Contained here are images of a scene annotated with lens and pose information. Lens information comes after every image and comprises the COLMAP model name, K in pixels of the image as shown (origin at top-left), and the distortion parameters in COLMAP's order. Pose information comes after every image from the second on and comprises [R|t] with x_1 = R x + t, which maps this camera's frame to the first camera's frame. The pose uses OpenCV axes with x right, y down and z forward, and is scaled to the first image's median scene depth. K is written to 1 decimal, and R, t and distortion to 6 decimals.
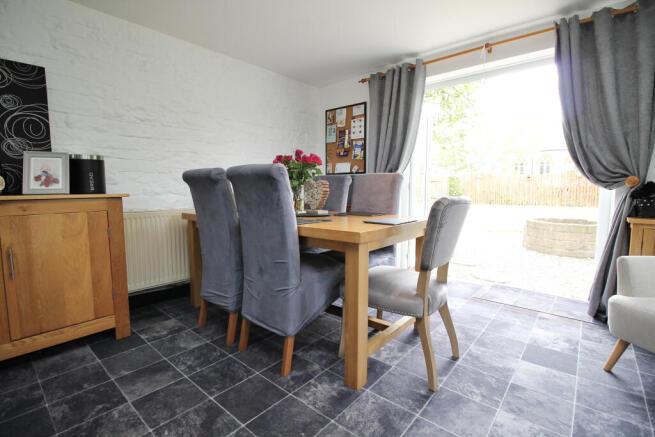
lens RADIAL K [[316.0, 0, 337.5], [0, 316.0, 200.1], [0, 0, 1]] dist [-0.014876, -0.000657]
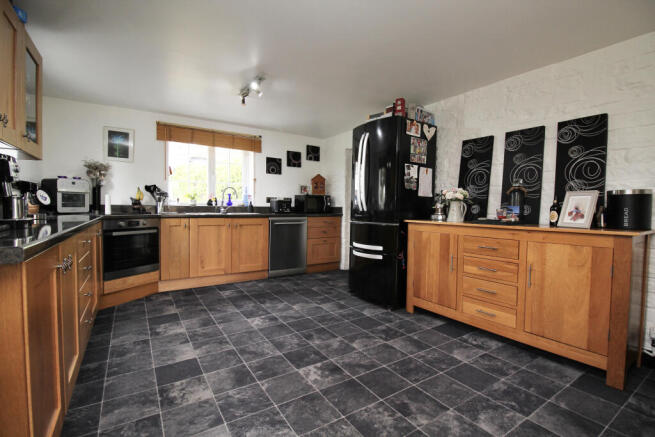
lens RADIAL K [[302.8, 0, 327.3], [0, 302.8, 219.3], [0, 0, 1]] dist [-0.036288, -0.000730]
pose [[-0.310398, 0.020894, -0.950377, 0.460966], [-0.078211, 0.995808, 0.047437, -0.031909], [0.947384, 0.089054, -0.307462, 0.546325]]
